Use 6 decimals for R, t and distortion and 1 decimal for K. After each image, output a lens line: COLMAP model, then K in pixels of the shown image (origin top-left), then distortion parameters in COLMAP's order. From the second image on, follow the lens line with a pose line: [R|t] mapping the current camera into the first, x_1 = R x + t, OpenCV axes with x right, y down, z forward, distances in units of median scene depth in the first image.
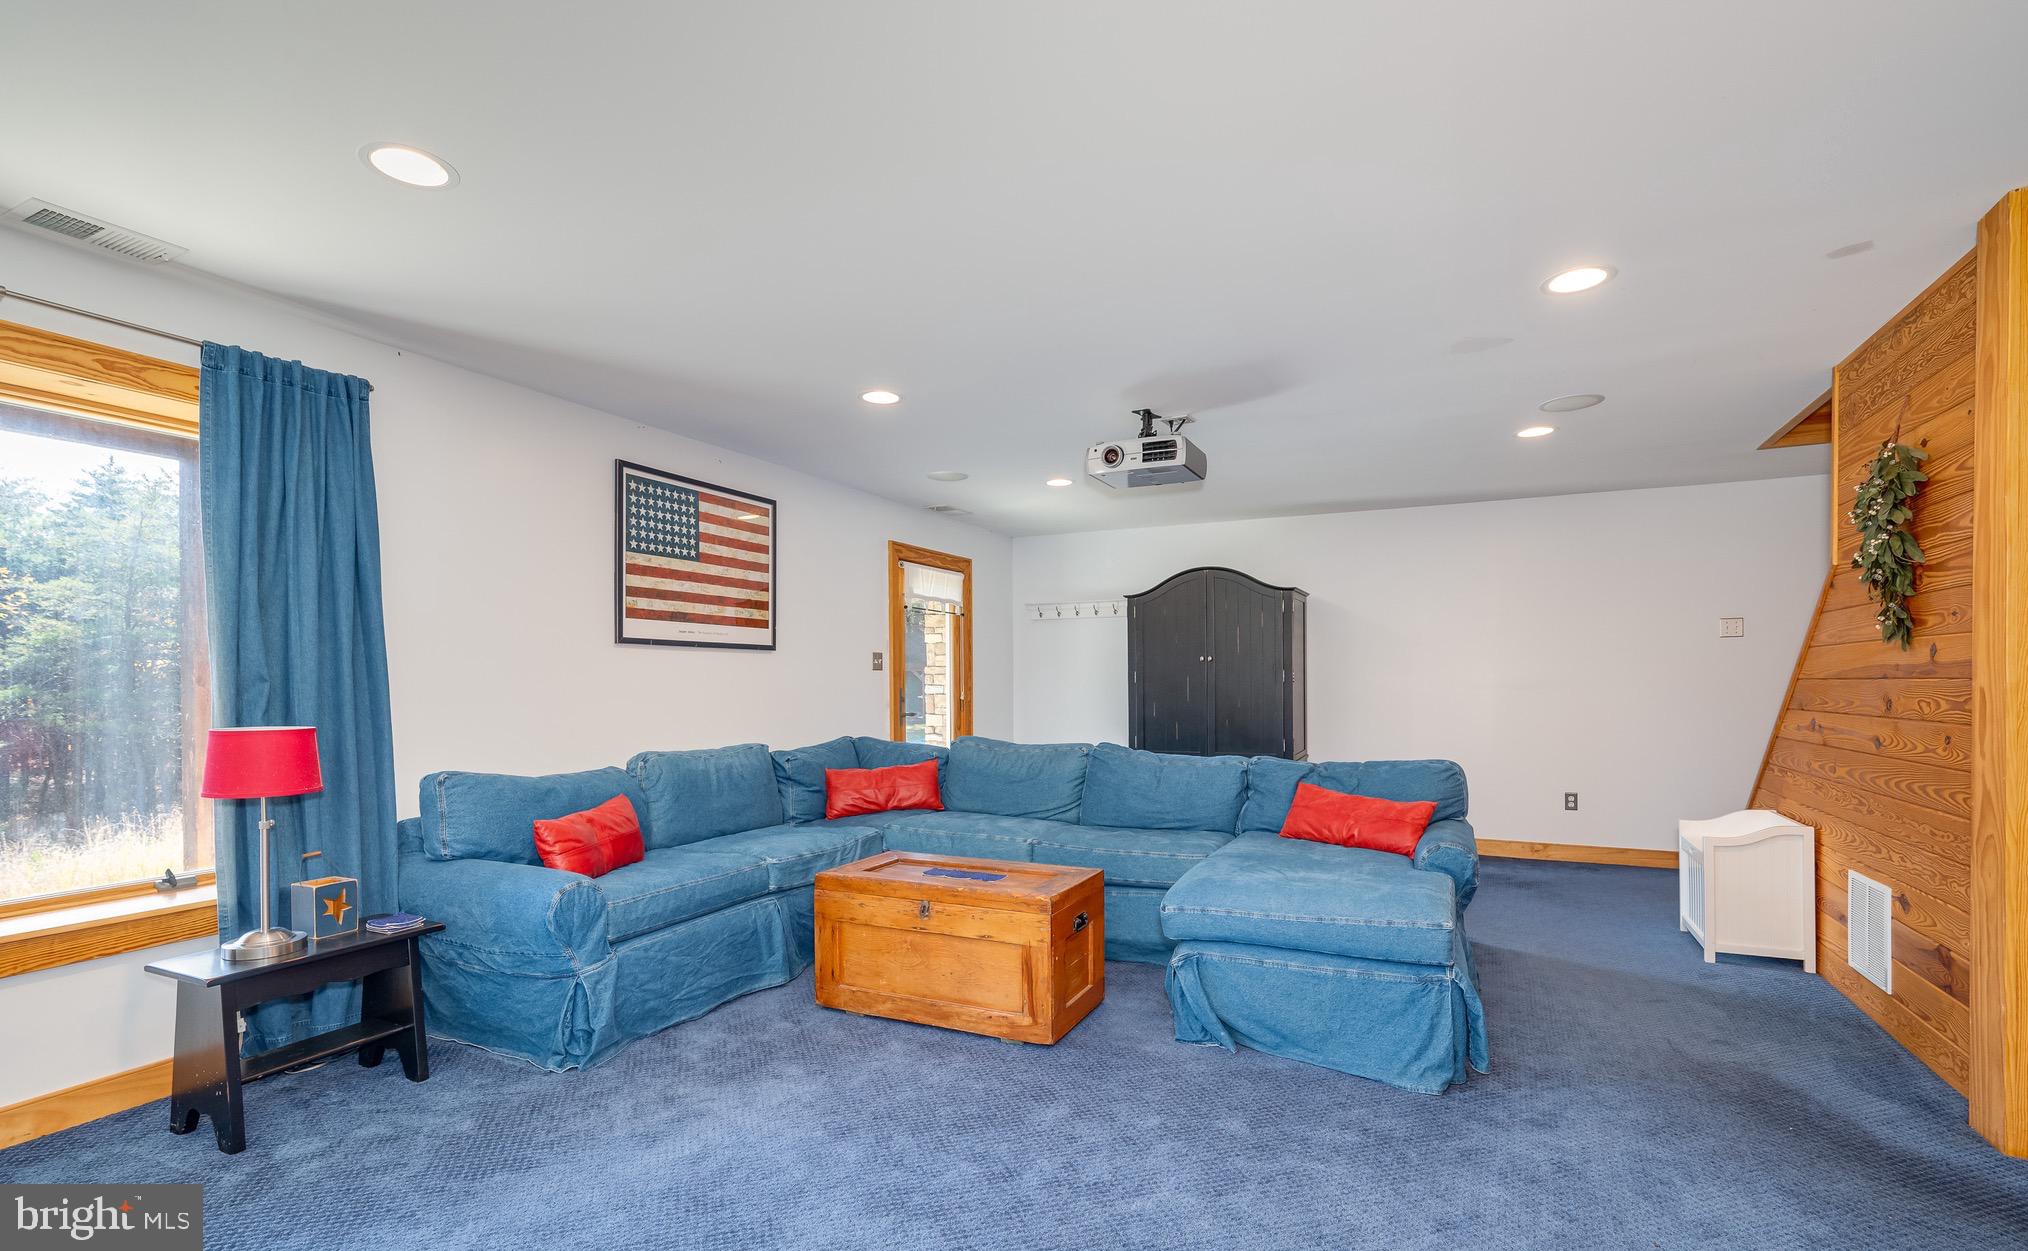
lens RADIAL K [[922.4, 0, 1012.4], [0, 922.4, 683.2], [0, 0, 1]] dist [0.000991, -0.000081]
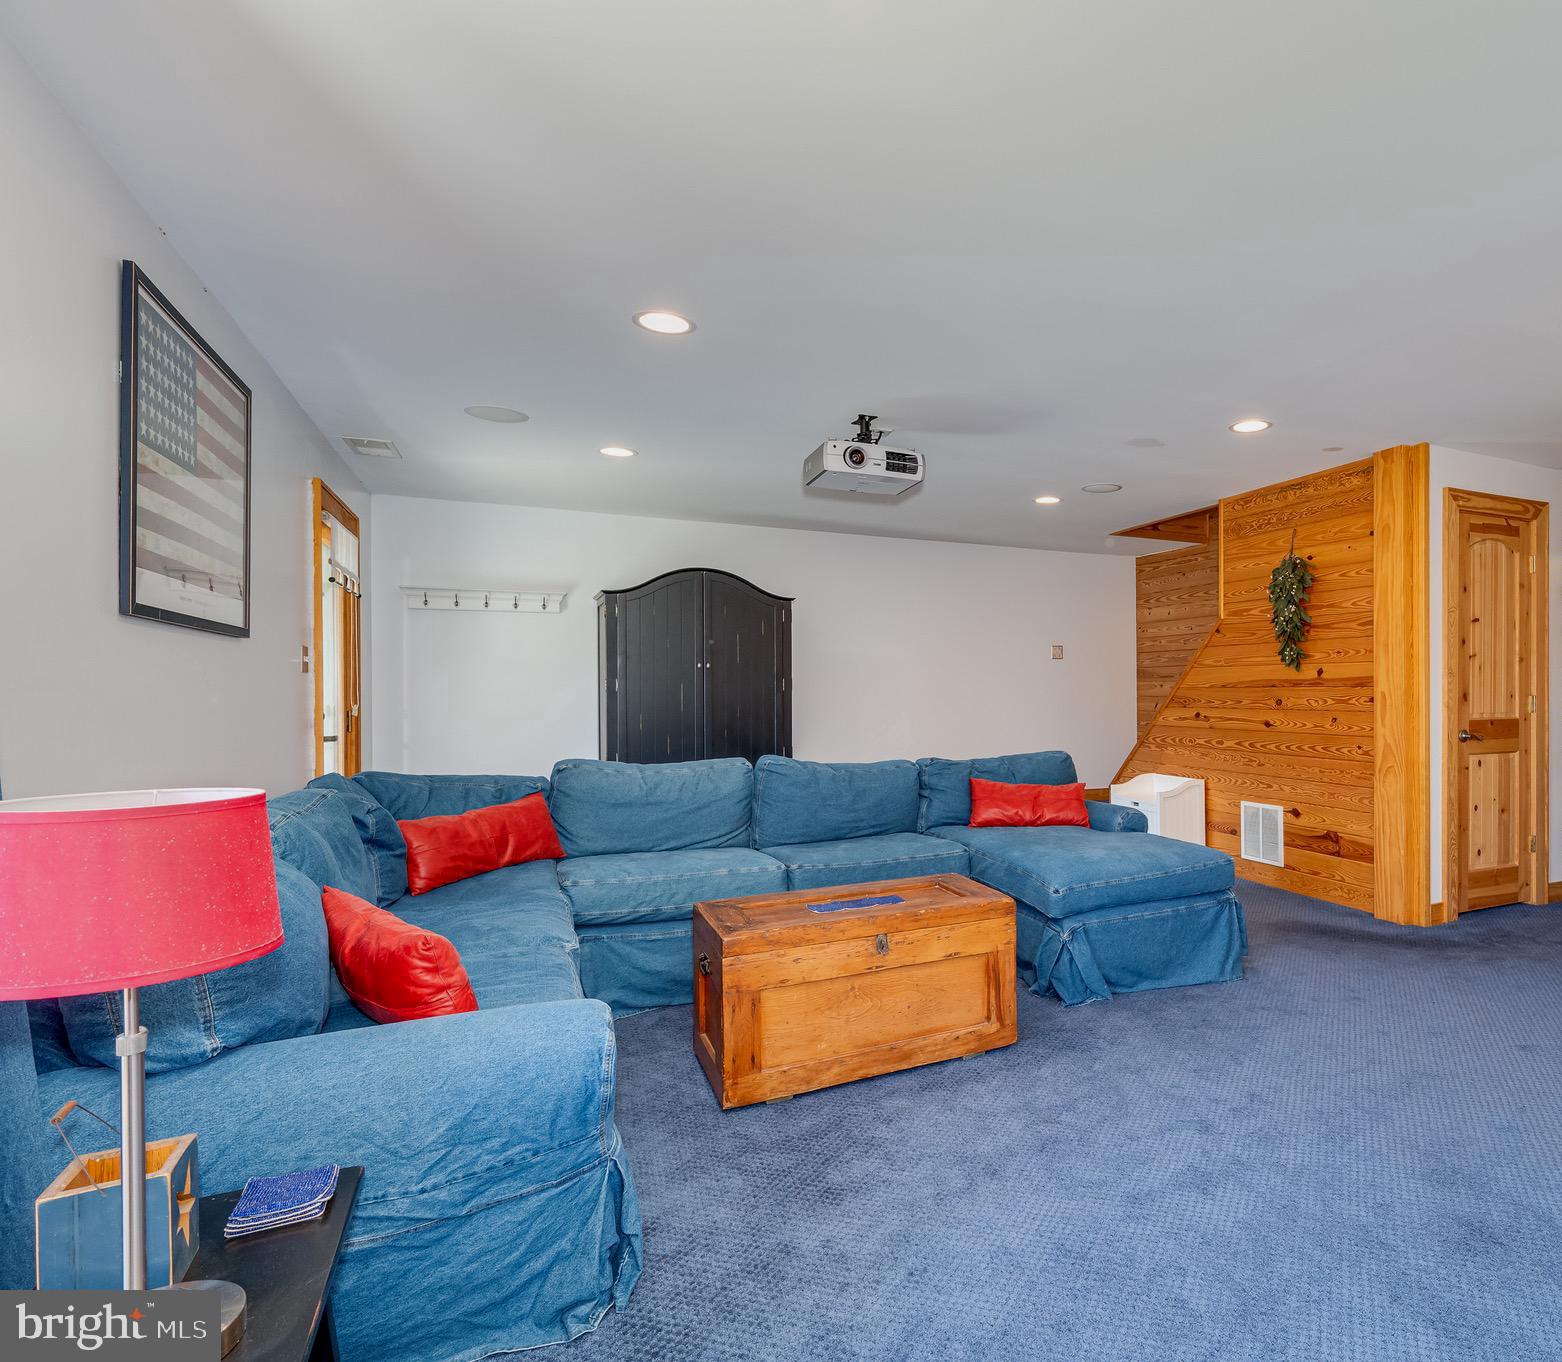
lens RADIAL K [[1079.9, 0, 781.0], [0, 1079.9, 681.0], [0, 0, 1]] dist [0.005457, 0.000986]
pose [[0.563722, 0.008138, 0.825925, -0.905819], [0.003164, 0.999923, -0.012012, 0.003504], [-0.825959, 0.009385, 0.563653, 0.440284]]
